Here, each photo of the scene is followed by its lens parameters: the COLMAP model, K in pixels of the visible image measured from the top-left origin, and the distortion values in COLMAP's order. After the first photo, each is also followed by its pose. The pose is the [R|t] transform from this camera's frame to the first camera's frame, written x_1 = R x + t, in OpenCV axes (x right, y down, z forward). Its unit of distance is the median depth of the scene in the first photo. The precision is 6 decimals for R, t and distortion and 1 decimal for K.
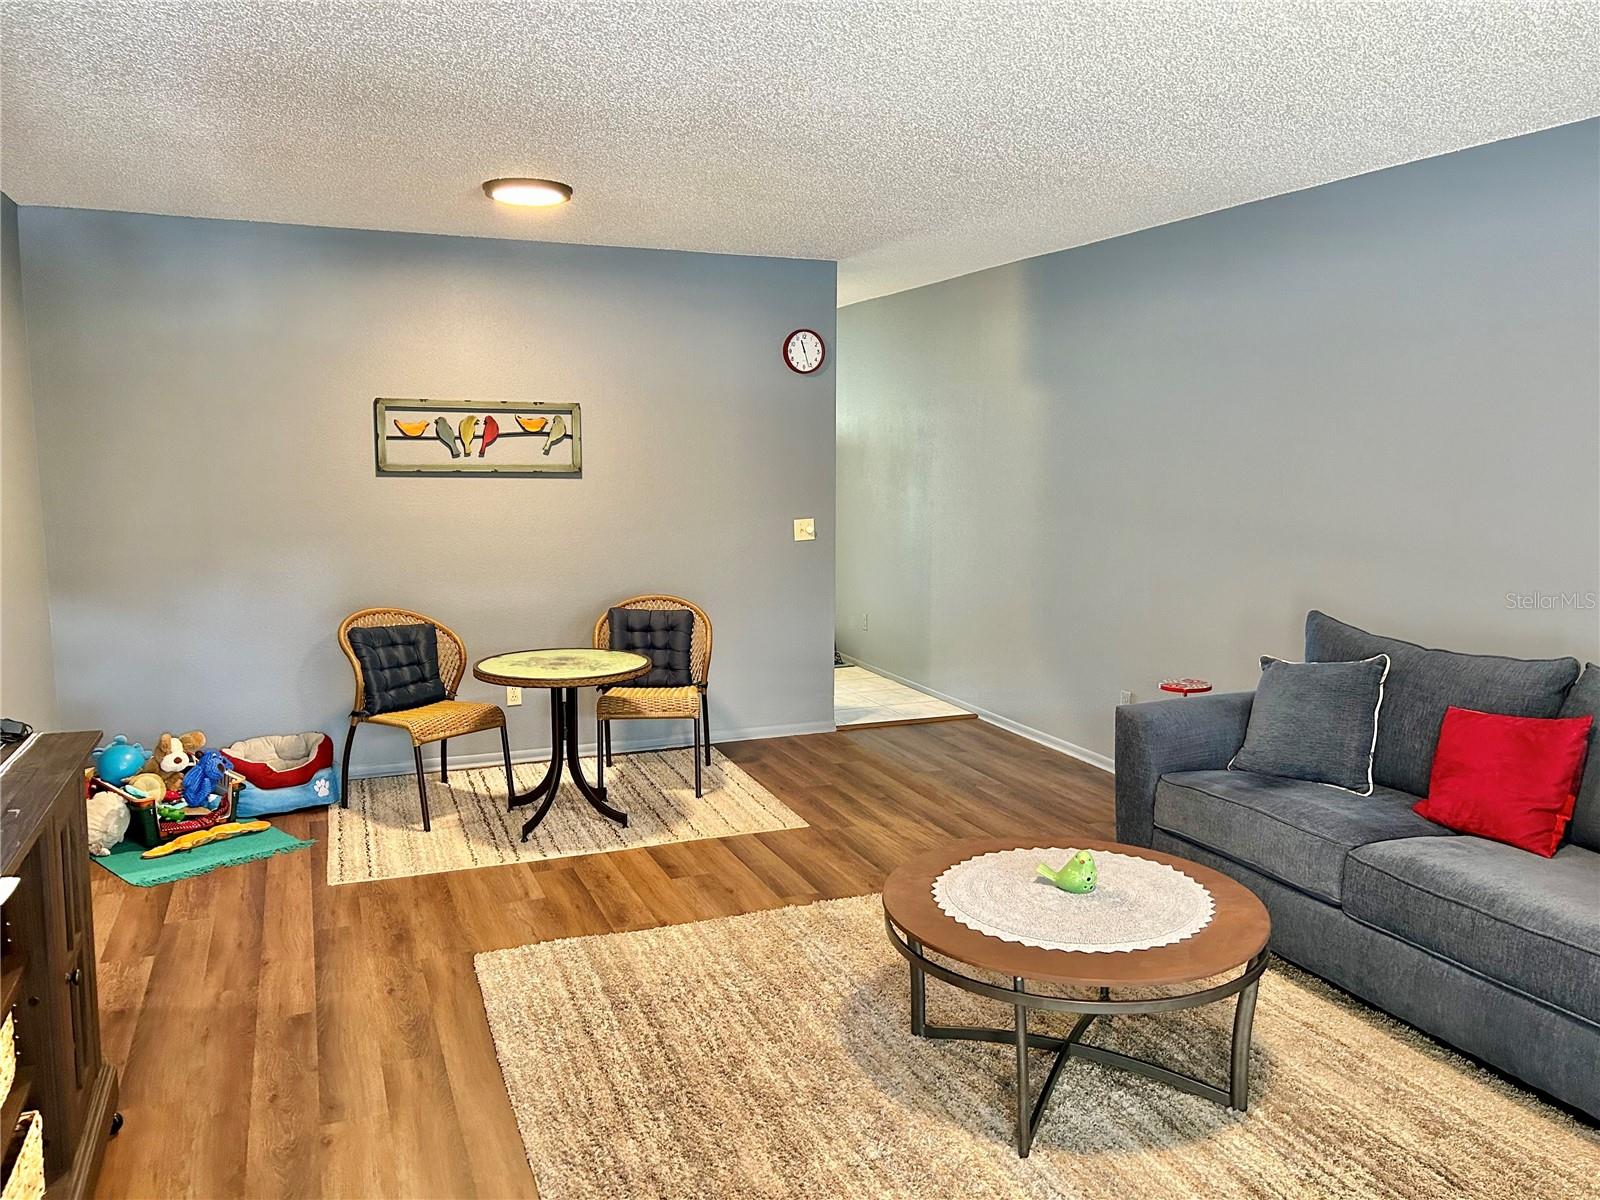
lens RADIAL K [[1208.4, 0, 806.8], [0, 1208.4, 597.3], [0, 0, 1]] dist [0.078832, -0.054137]
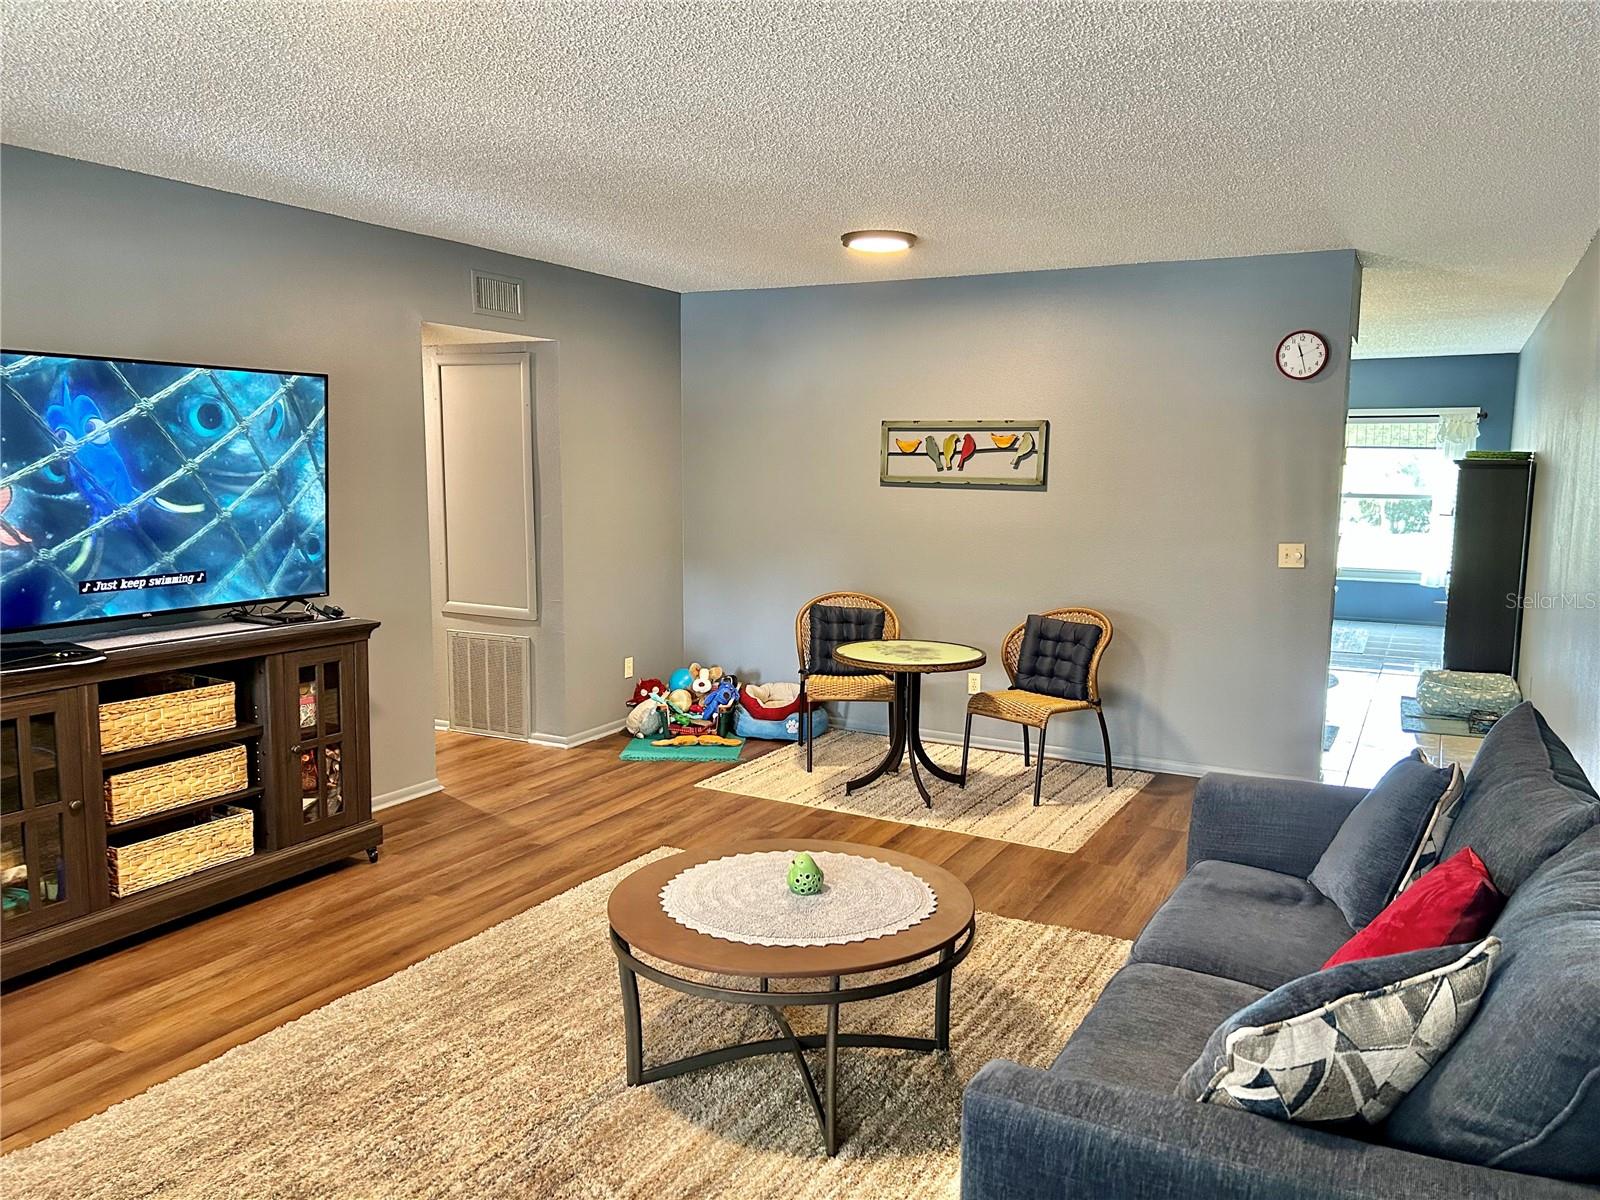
lens RADIAL K [[1208.4, 0, 809.8], [0, 1208.4, 594.7], [0, 0, 1]] dist [0.078832, -0.054137]
pose [[0.635486, 0.092336, -0.766572, 0.704008], [-0.103317, 0.994064, 0.034088, -0.032670], [0.765169, 0.057537, 0.641253, 0.237504]]
